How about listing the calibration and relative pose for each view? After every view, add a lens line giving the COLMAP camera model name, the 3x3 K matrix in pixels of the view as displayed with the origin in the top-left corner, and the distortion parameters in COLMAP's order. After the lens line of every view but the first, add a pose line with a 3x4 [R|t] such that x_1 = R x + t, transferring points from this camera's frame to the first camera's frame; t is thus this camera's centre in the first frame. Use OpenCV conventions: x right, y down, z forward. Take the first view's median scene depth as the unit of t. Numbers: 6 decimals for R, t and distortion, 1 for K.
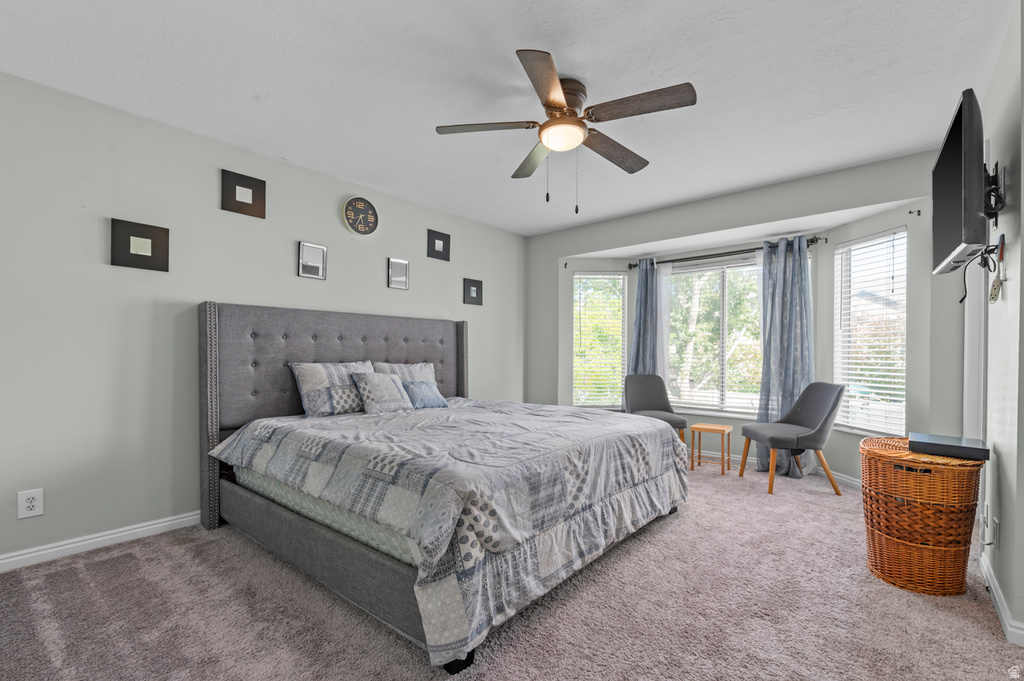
lens RADIAL K [[433.2, 0, 512.0], [0, 433.2, 340.5], [0, 0, 1]] dist [0.000132, -0.000001]
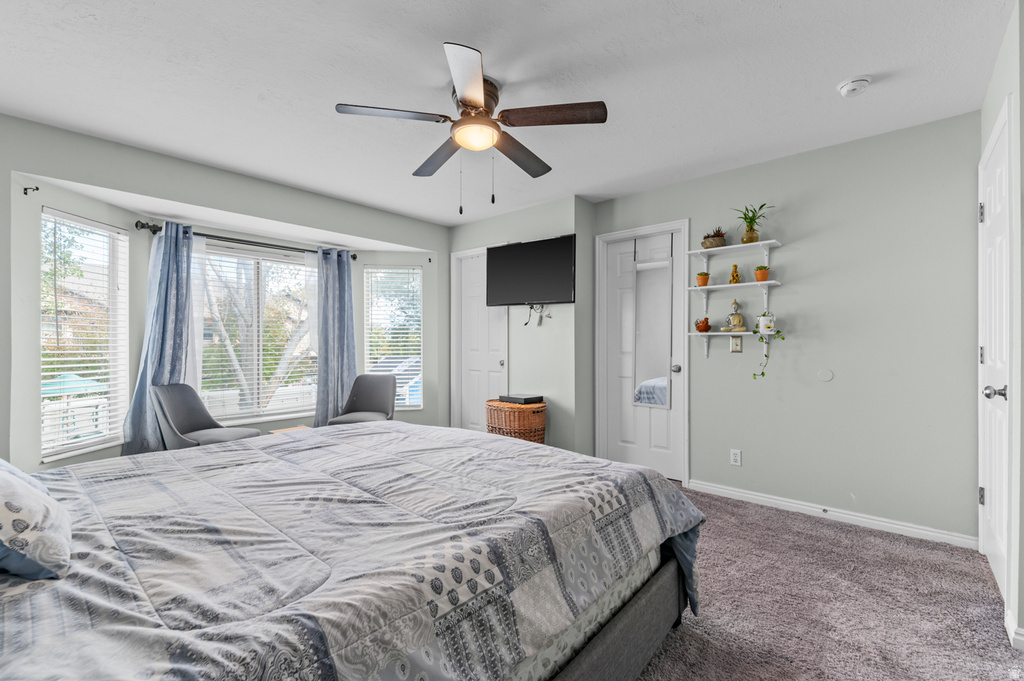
lens RADIAL K [[433.2, 0, 512.0], [0, 433.2, 340.5], [0, 0, 1]] dist [0.000132, -0.000001]
pose [[0.027906, 0.005582, 0.999595, -0.485129], [-0.026228, 0.999644, -0.004850, -0.004349], [-0.999266, -0.026082, 0.028042, 0.501967]]
